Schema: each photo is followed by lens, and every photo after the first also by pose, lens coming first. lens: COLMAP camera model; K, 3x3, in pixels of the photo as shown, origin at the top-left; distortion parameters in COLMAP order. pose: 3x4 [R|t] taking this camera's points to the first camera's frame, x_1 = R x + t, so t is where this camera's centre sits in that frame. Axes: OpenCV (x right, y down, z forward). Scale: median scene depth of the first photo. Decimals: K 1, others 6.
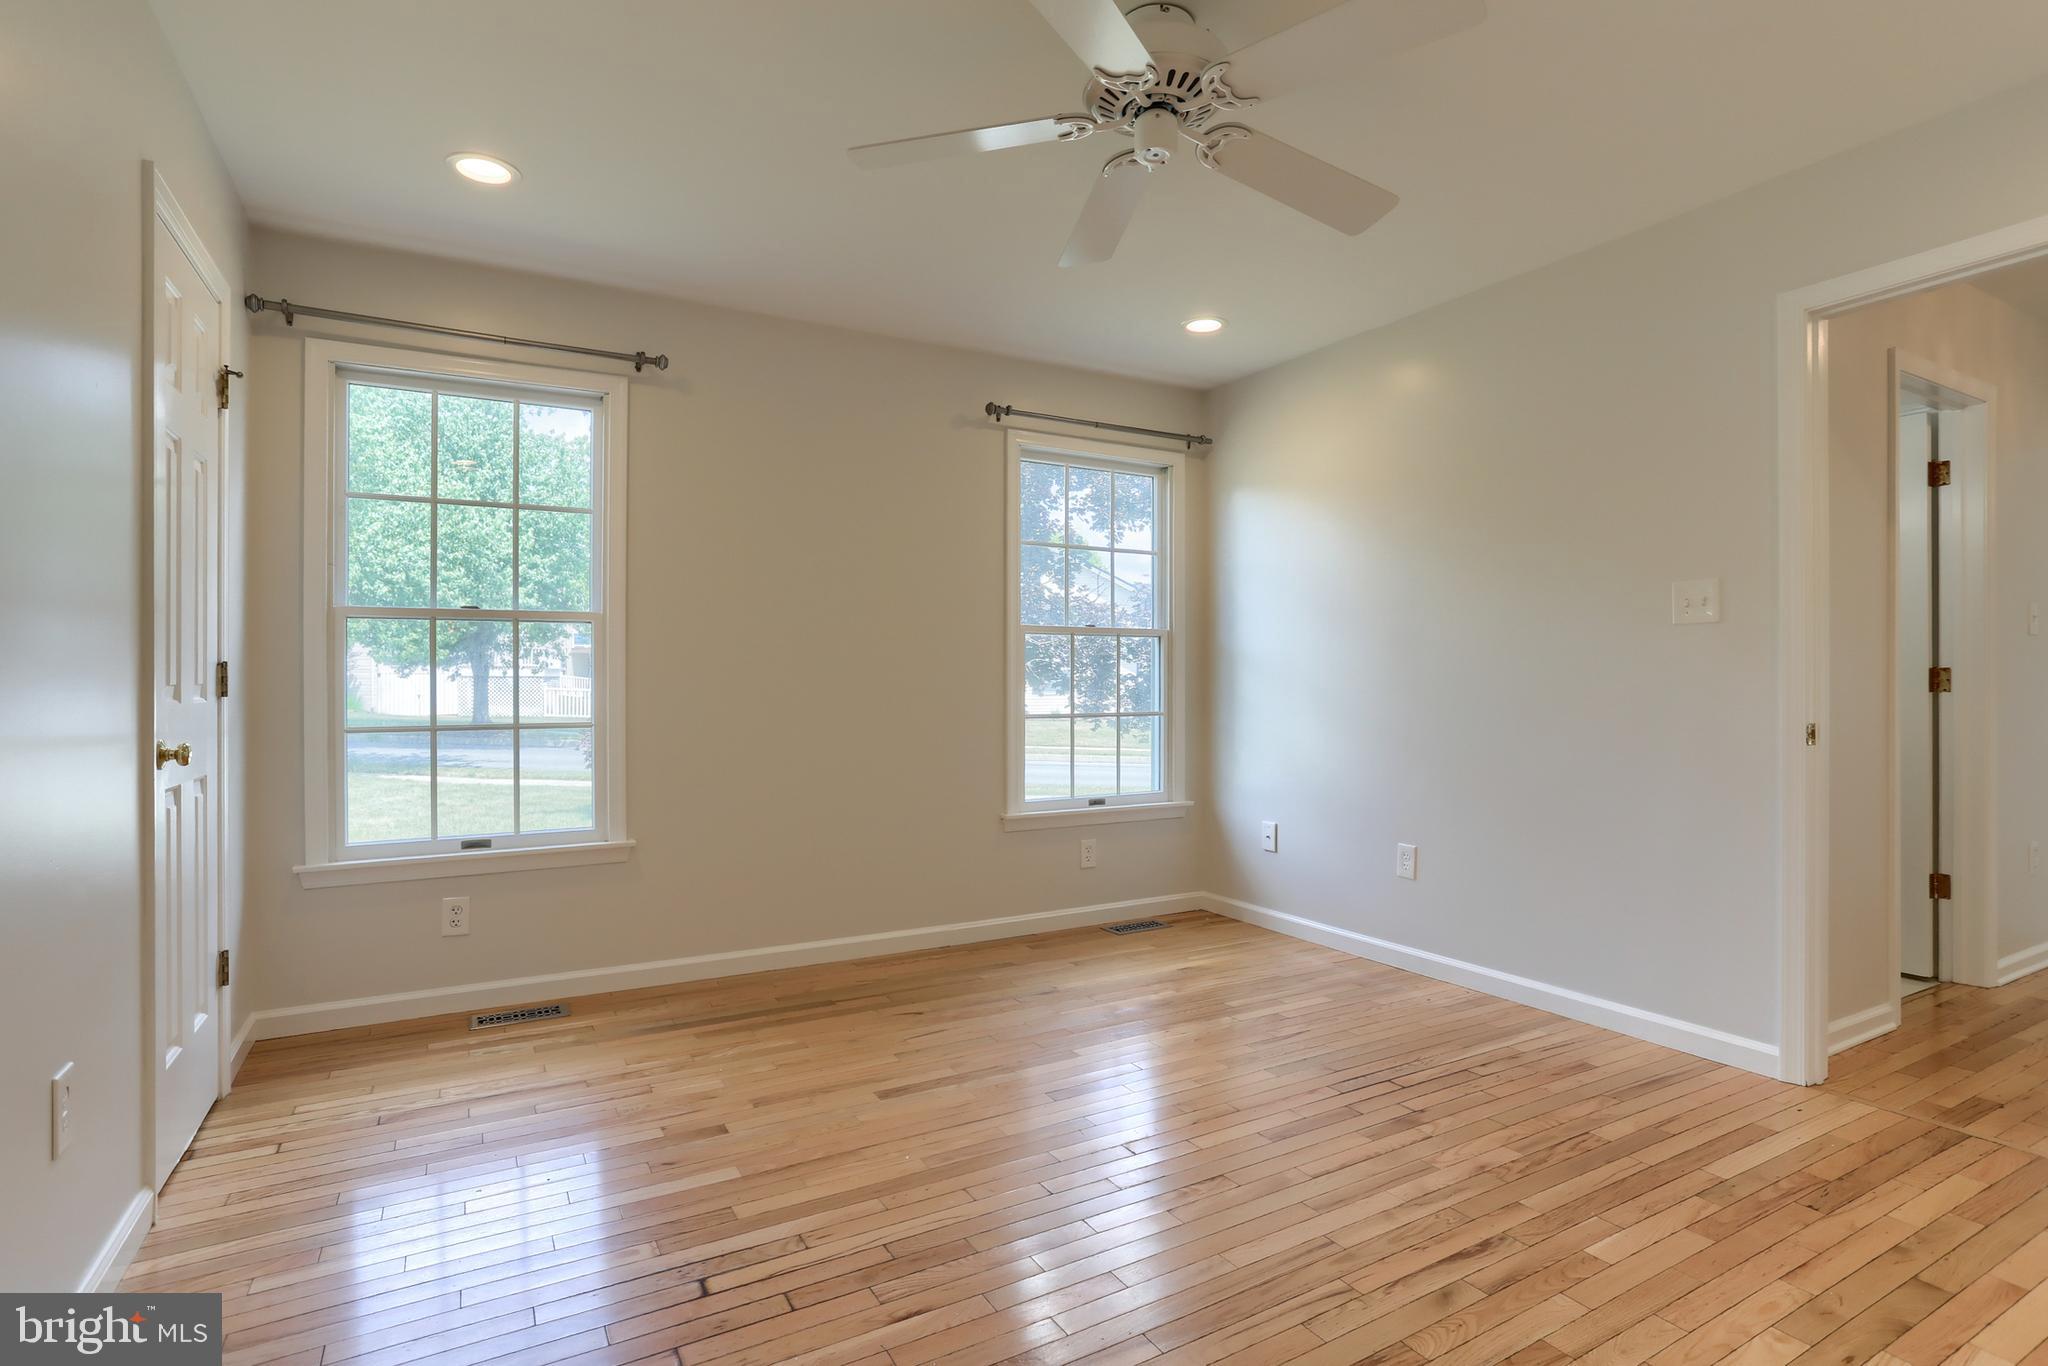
lens RADIAL K [[1007.1, 0, 1031.9], [0, 1007.1, 712.1], [0, 0, 1]] dist [-0.127710, 0.067564]
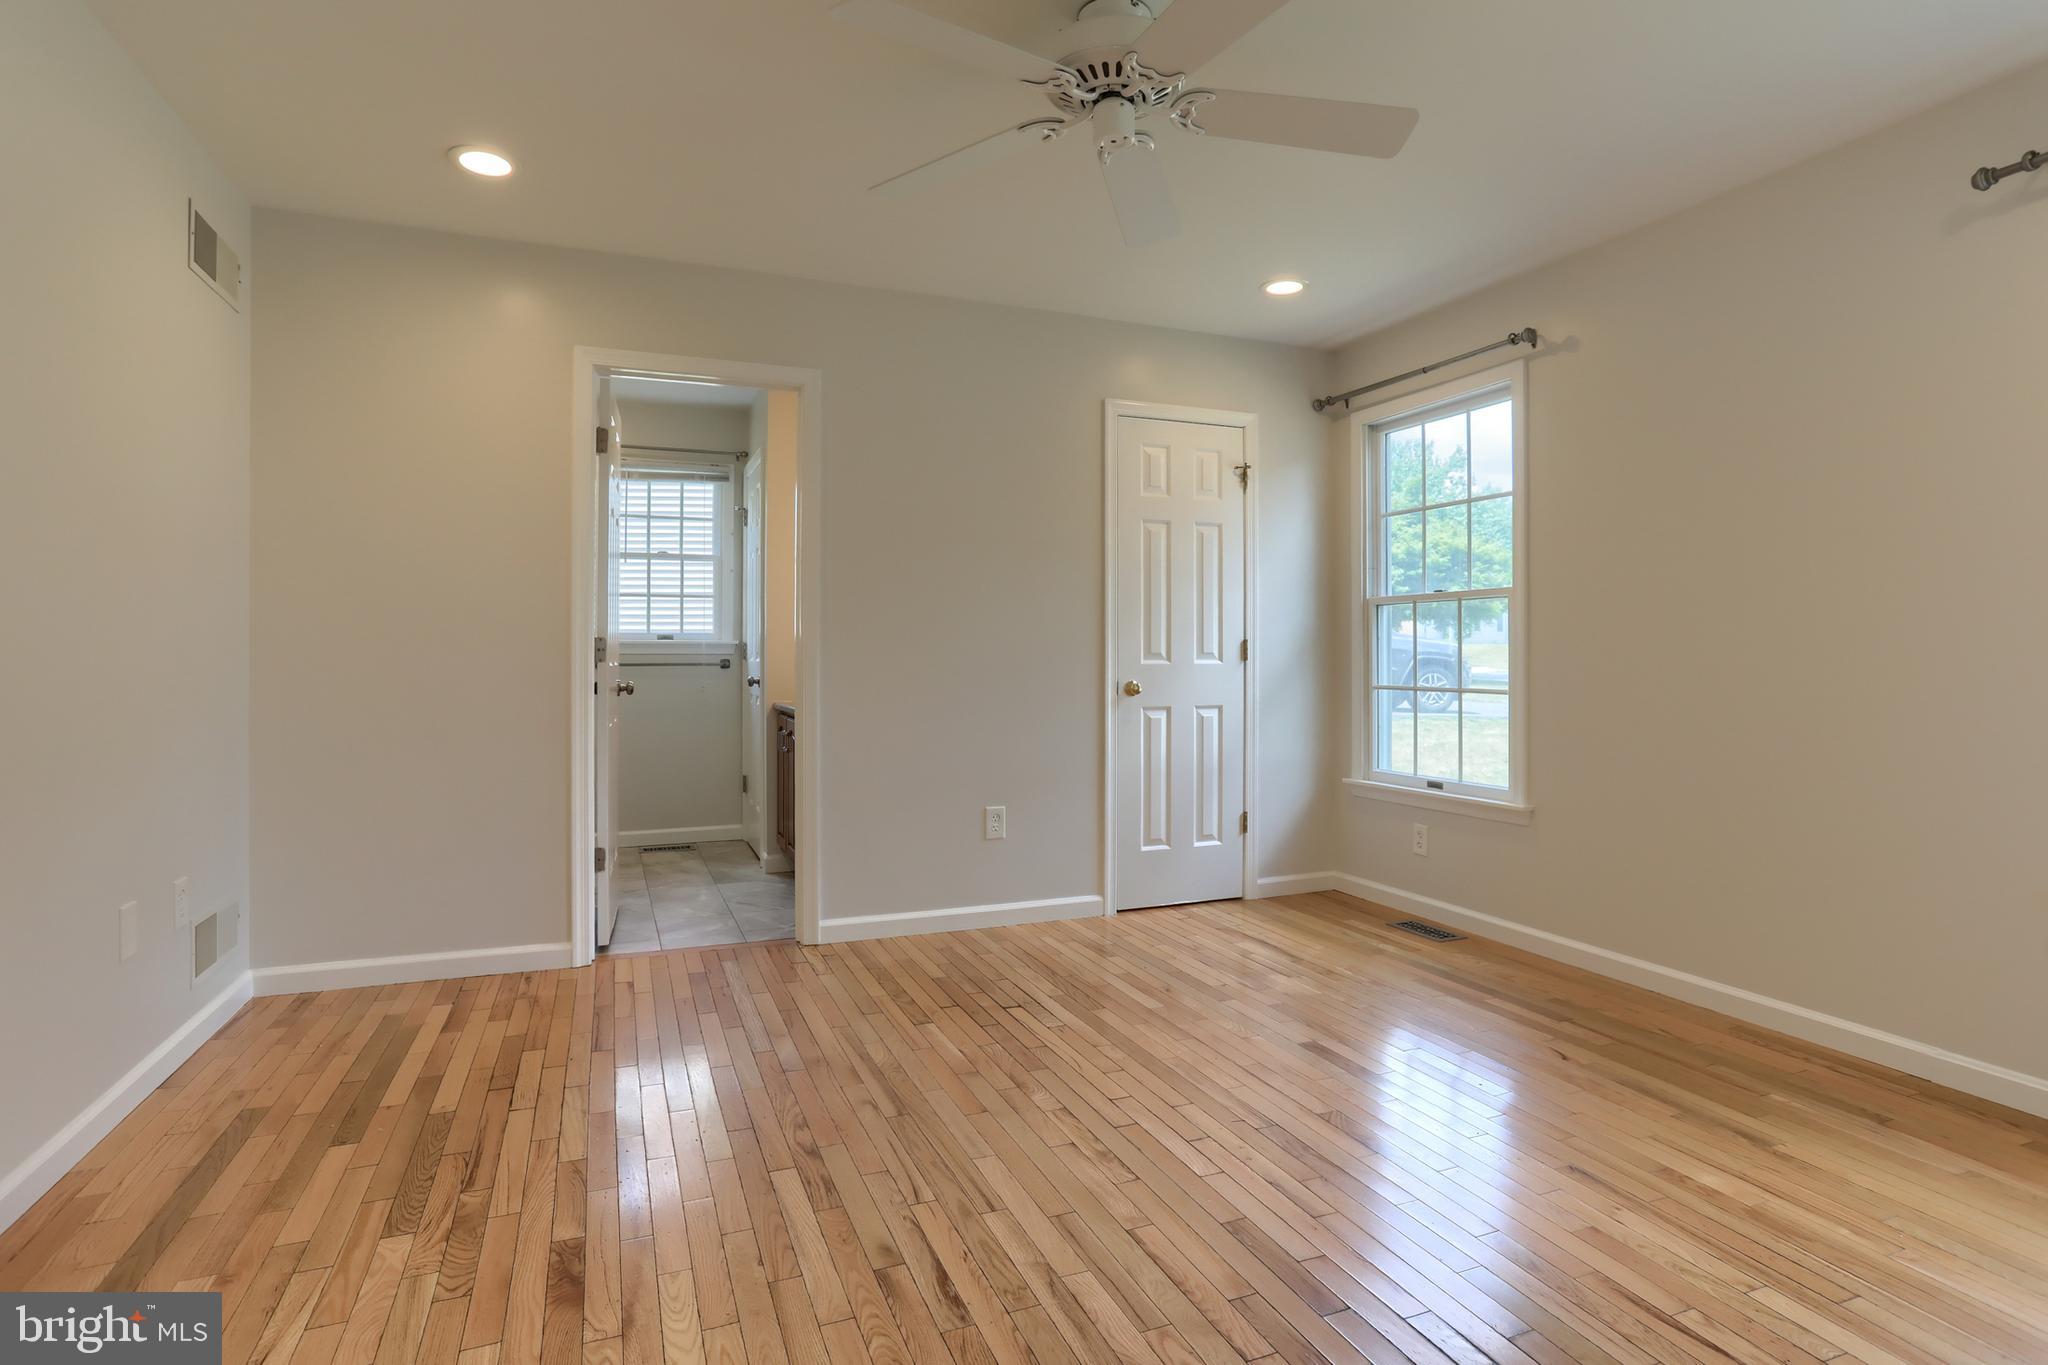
lens RADIAL K [[1044.6, 0, 1017.9], [0, 1044.6, 652.7], [0, 0, 1]] dist [-0.056632, 0.042747]
pose [[-0.148595, -0.002850, -0.988894, 0.763417], [-0.031448, 0.999504, 0.001845, -0.015184], [0.988398, 0.031373, -0.148611, 0.653017]]
